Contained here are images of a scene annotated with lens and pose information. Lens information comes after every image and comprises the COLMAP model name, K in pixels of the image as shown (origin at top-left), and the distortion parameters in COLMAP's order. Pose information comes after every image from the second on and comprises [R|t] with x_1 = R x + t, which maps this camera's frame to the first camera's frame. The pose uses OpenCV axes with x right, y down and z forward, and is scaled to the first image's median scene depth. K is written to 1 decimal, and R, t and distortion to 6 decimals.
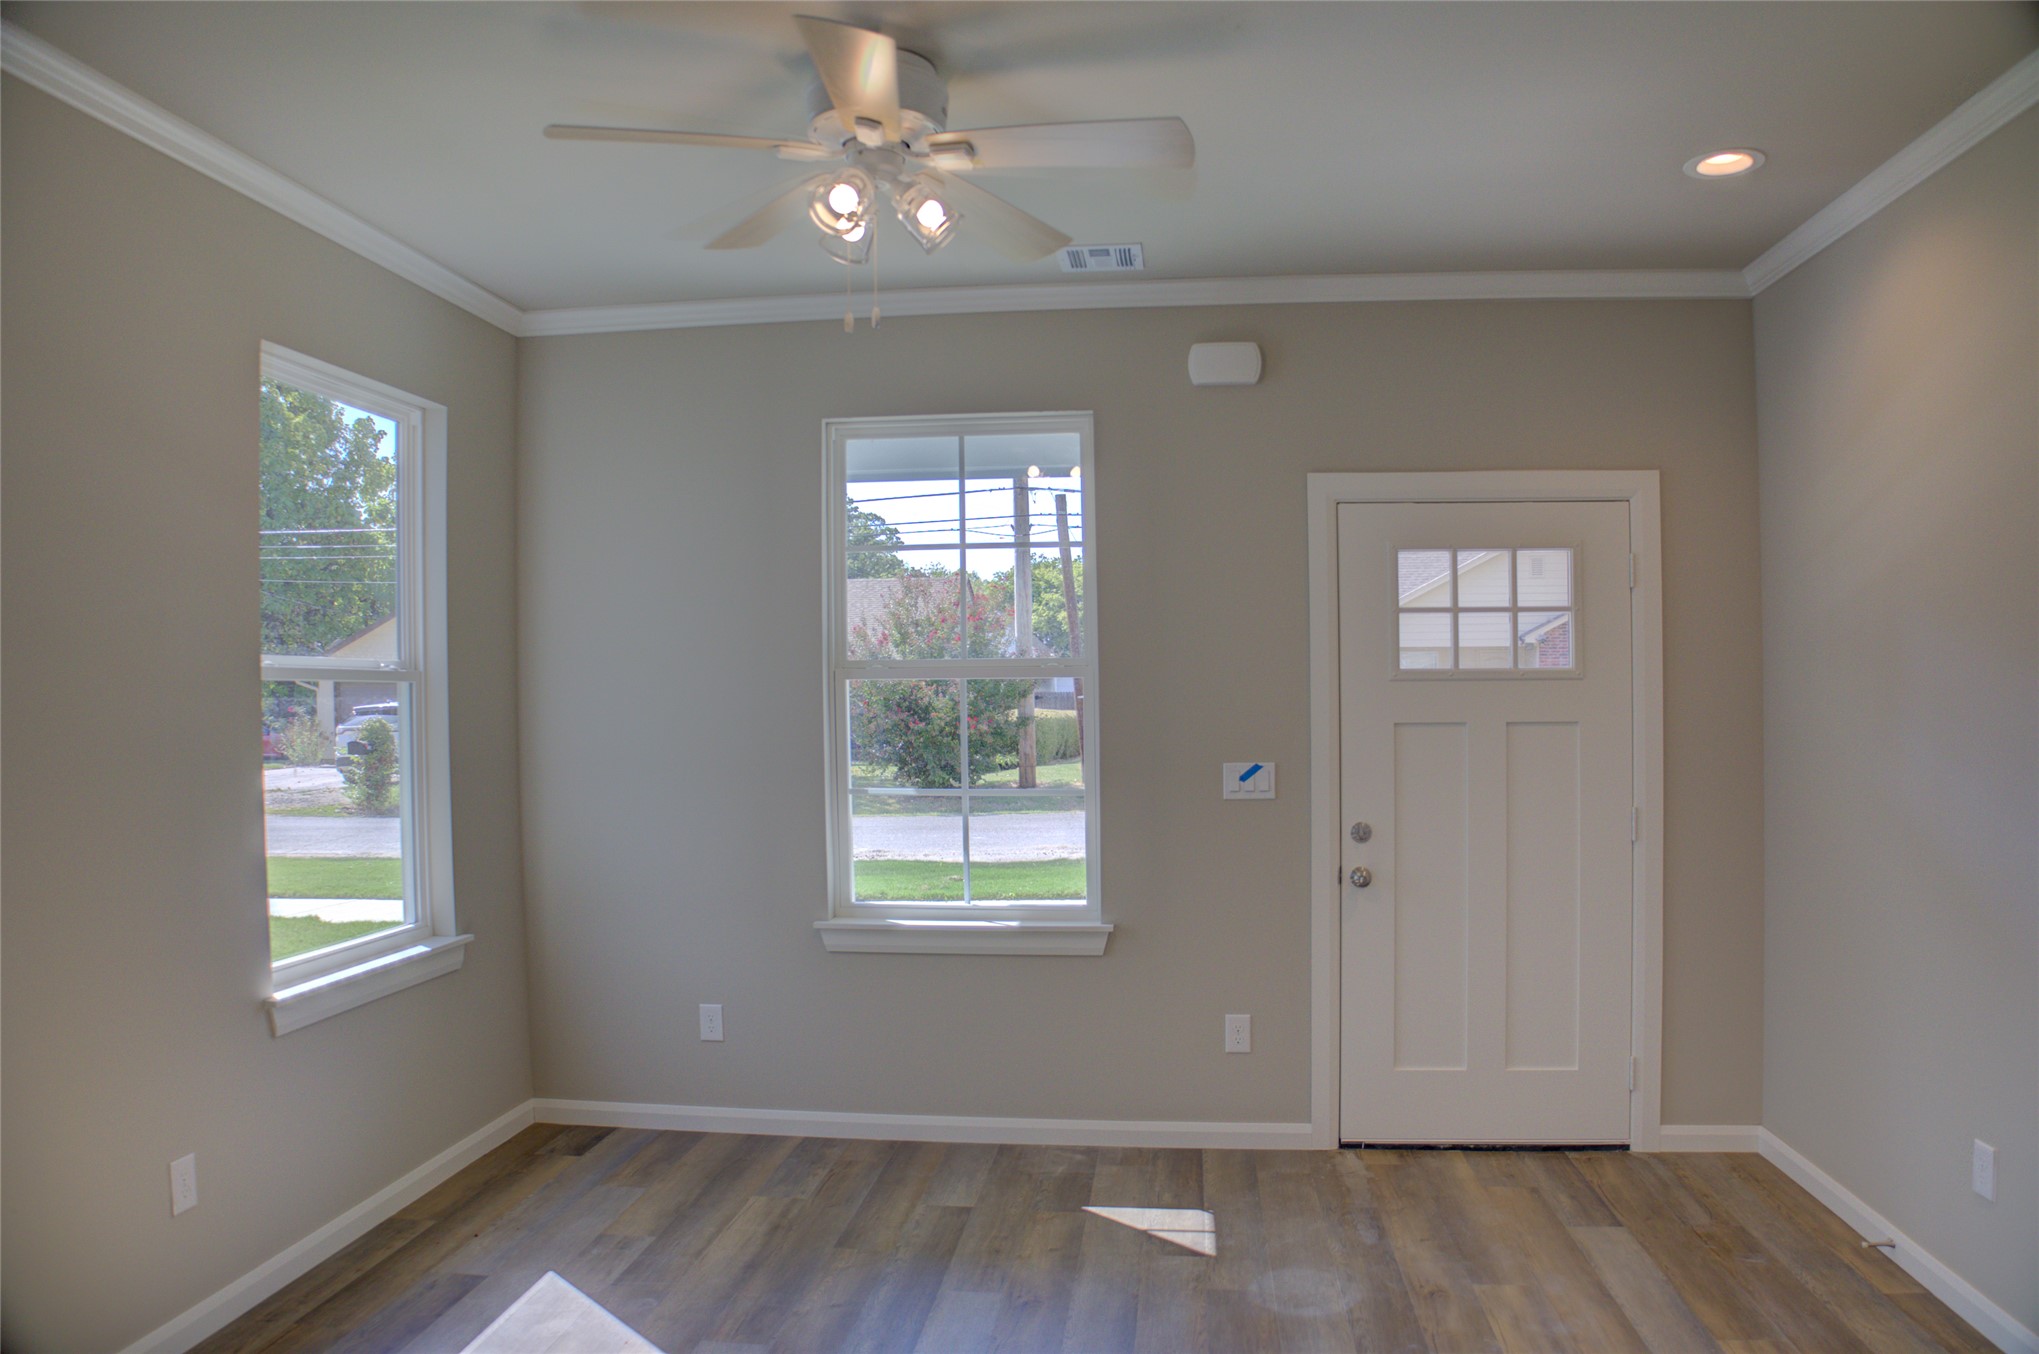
lens RADIAL K [[1300.2, 0, 1079.1], [0, 1300.2, 705.6], [0, 0, 1]] dist [-0.143274, 0.057507]
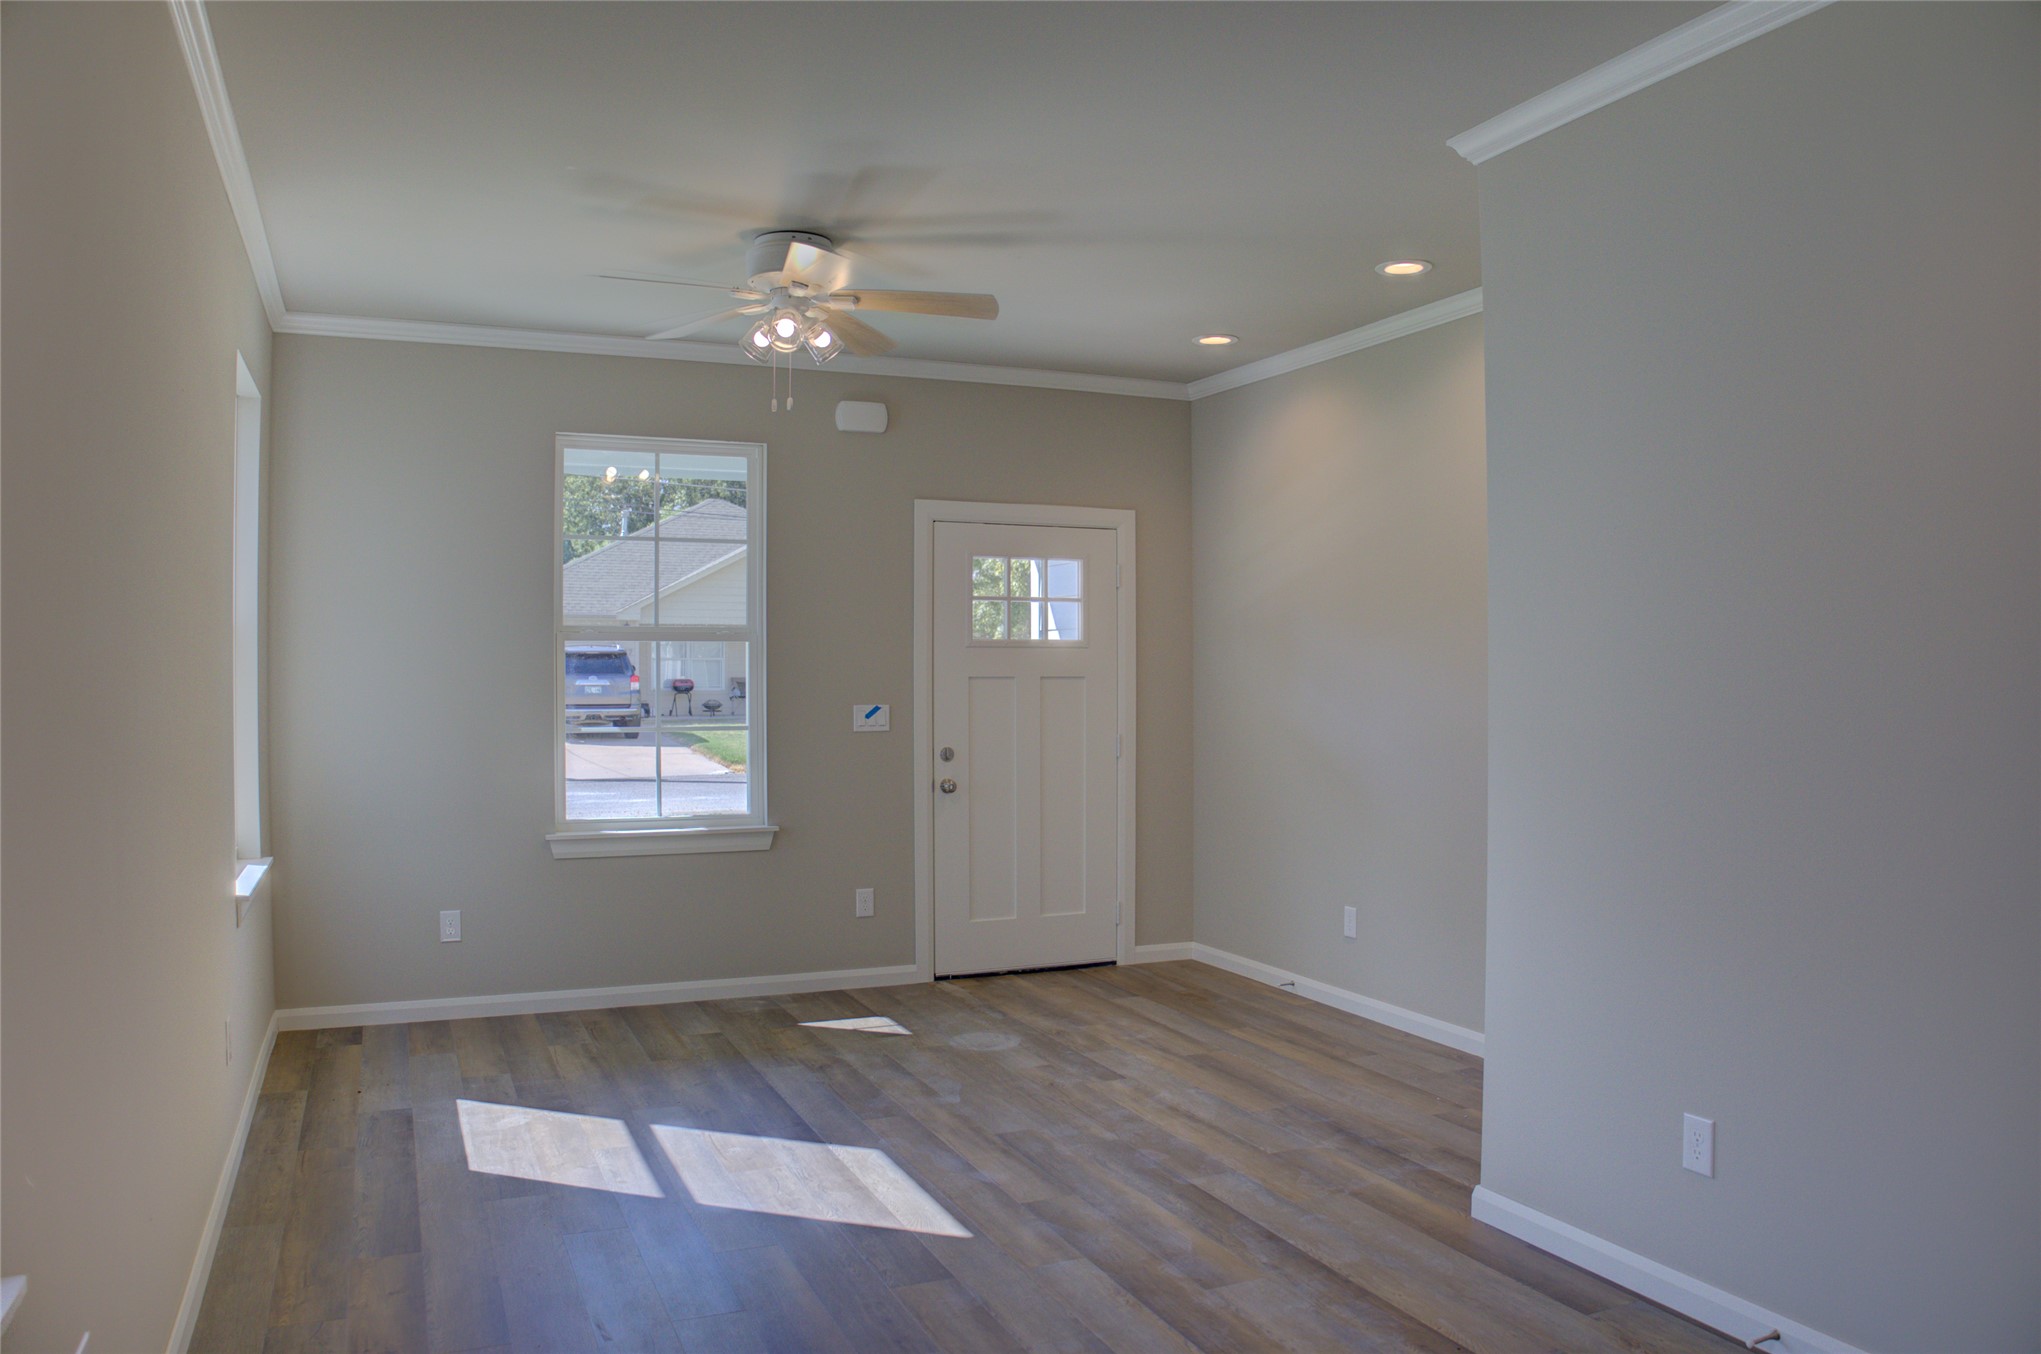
lens RADIAL K [[1411.3, 0, 1020.5], [0, 1411.3, 677.0], [0, 0, 1]] dist [-0.124286, 0.002983]
pose [[0.863333, 0.010367, 0.504528, -0.509109], [-0.005908, 0.999928, -0.010437, 0.029928], [-0.504600, 0.006029, 0.863332, -0.393249]]
